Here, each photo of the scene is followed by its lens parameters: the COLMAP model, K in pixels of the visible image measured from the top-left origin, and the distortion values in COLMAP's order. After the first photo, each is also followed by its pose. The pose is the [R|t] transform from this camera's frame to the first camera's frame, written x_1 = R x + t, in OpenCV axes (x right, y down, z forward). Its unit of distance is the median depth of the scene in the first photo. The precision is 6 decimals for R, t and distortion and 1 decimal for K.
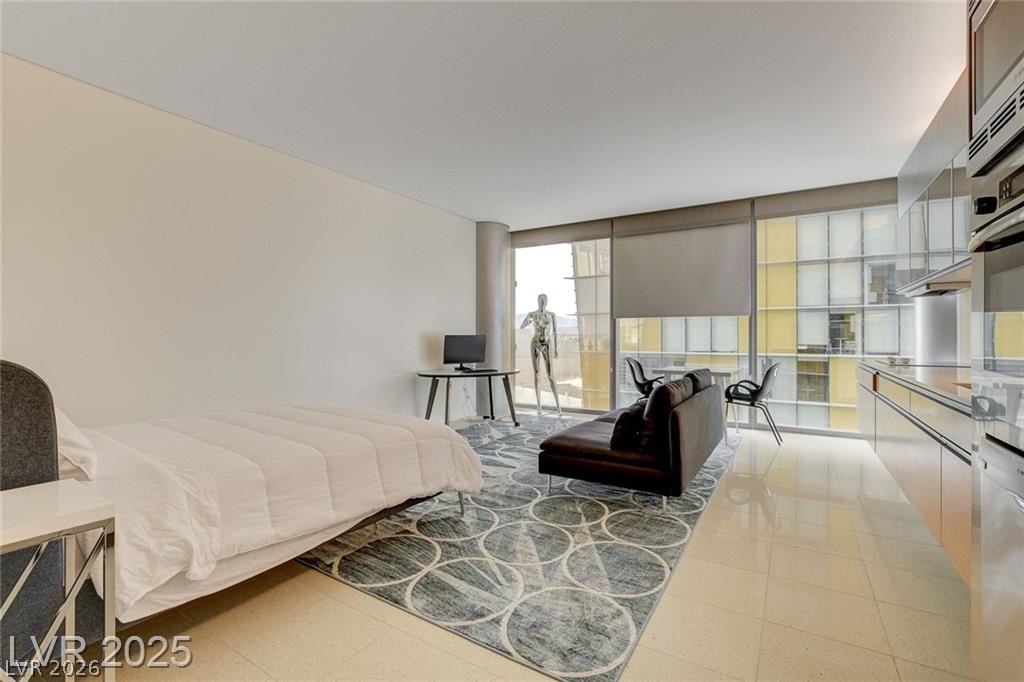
lens RADIAL K [[451.9, 0, 510.0], [0, 451.9, 337.7], [0, 0, 1]] dist [-0.027703, 0.007403]
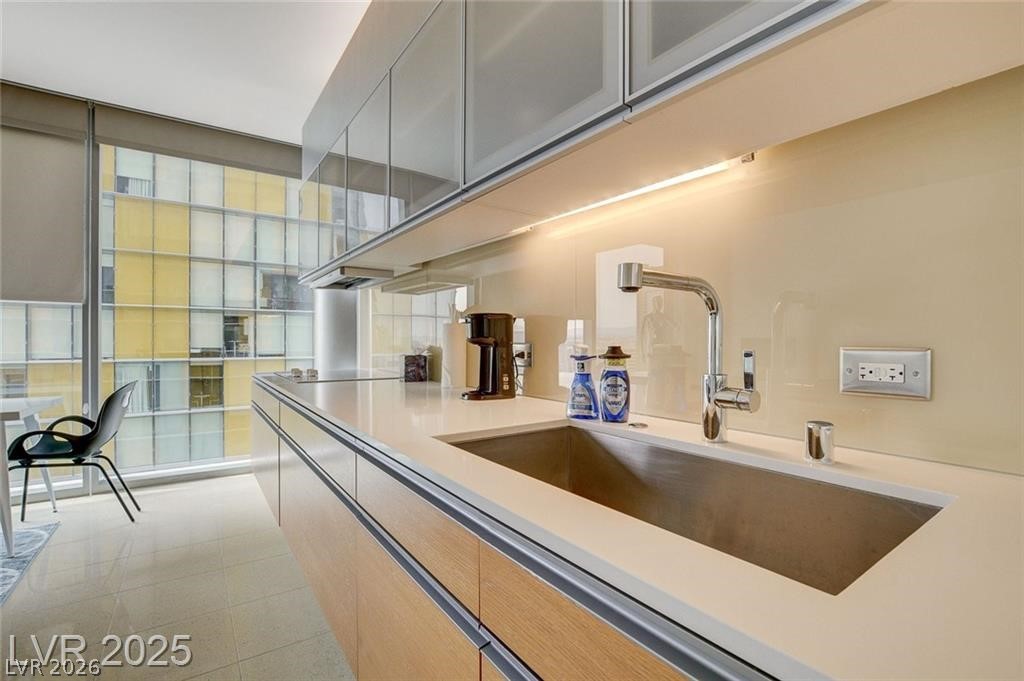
lens RADIAL K [[458.7, 0, 508.7], [0, 458.7, 342.5], [0, 0, 1]] dist [-0.023962, 0.003792]
pose [[0.381860, -0.001757, 0.924219, 0.152207], [-0.002897, 0.999991, 0.003099, -0.000745], [-0.924216, -0.003861, 0.381851, 0.197058]]
